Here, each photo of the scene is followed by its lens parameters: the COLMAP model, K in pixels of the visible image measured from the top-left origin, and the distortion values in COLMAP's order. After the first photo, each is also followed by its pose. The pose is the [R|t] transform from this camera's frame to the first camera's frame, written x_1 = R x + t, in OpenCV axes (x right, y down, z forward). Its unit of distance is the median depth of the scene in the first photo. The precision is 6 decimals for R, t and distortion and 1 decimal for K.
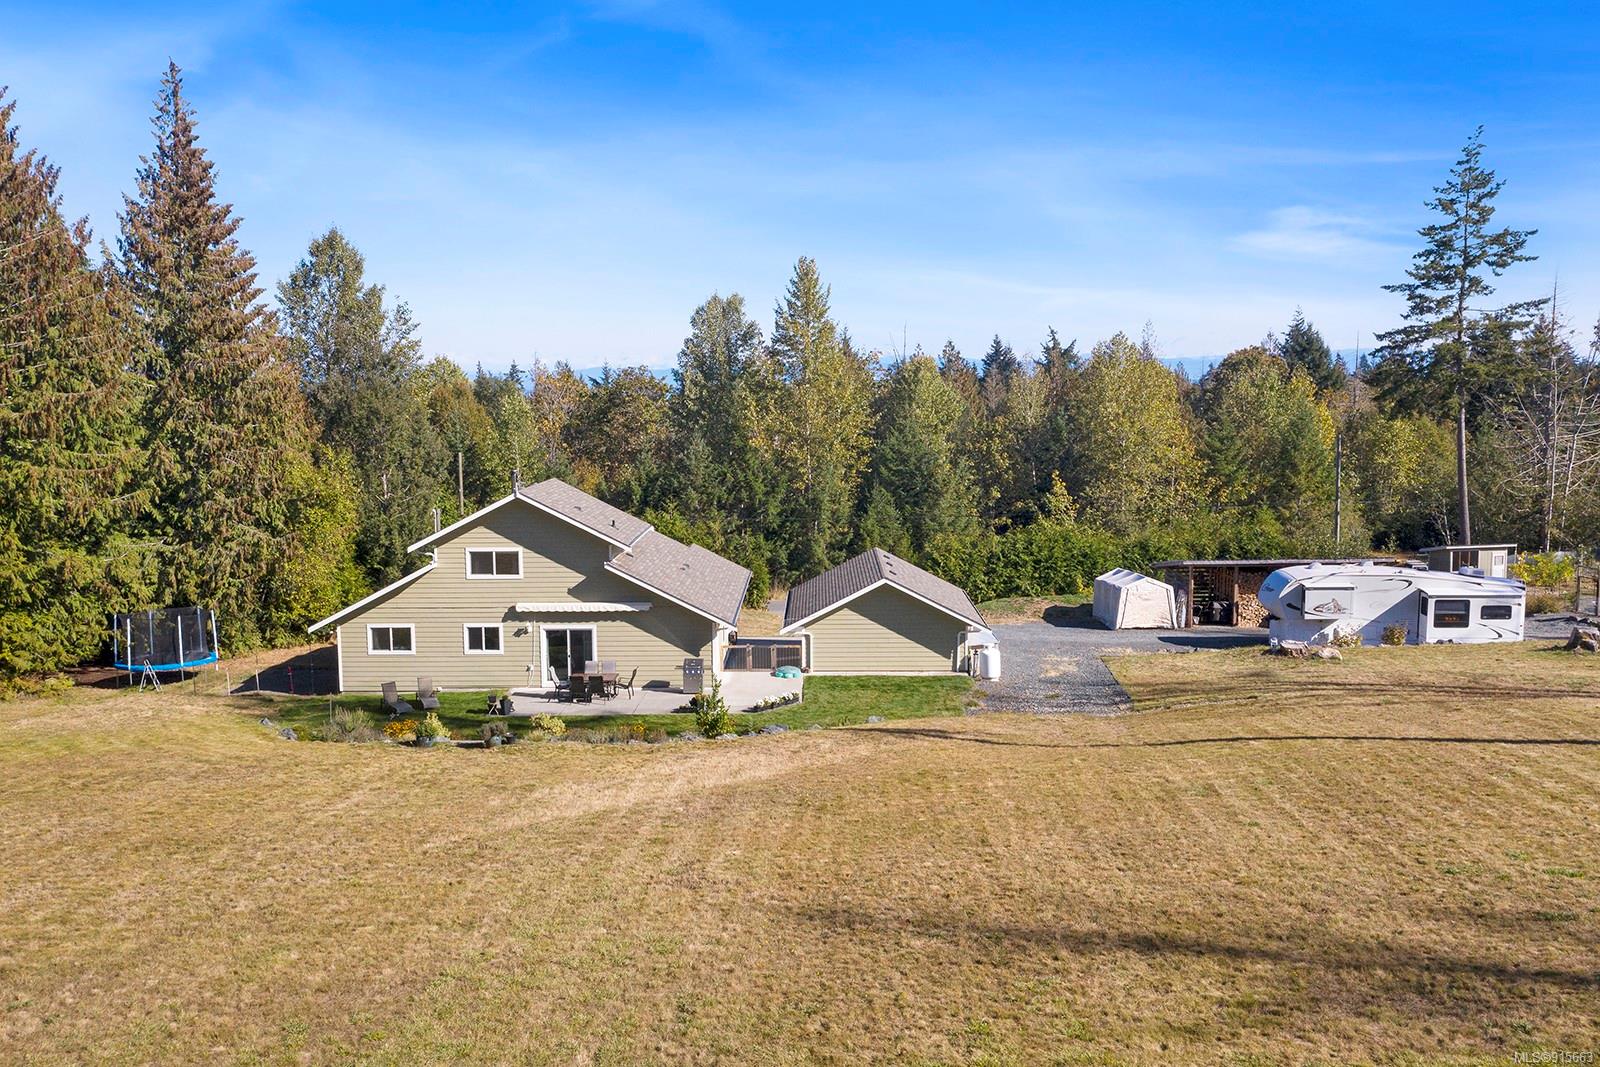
lens RADIAL K [[1175.7, 0, 800.0], [0, 1175.7, 533.5], [0, 0, 1]] dist [-0.000964, 0.000907]
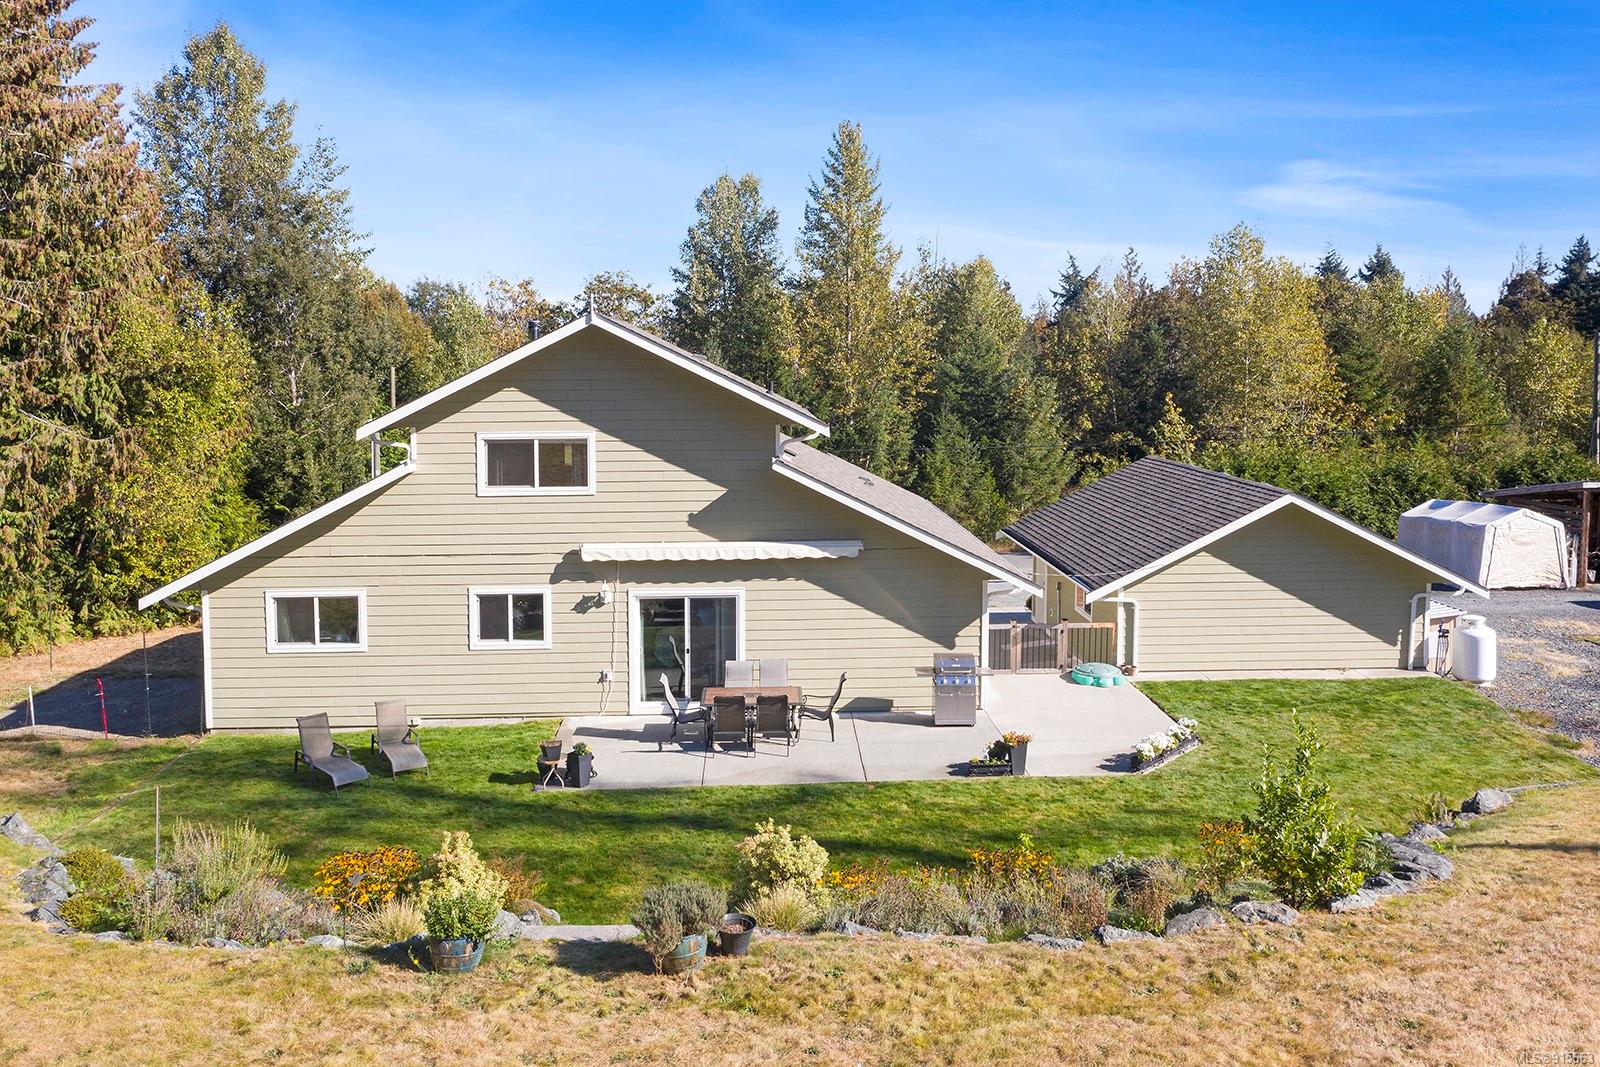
lens RADIAL K [[1148.1, 0, 798.0], [0, 1148.1, 456.7], [0, 0, 1]] dist [-0.000166, 0.000532]
pose [[0.996412, 0.000829, 0.084626, -0.164218], [0.002824, 0.999070, -0.043030, 0.037311], [-0.084582, 0.043115, 0.995483, 0.438917]]
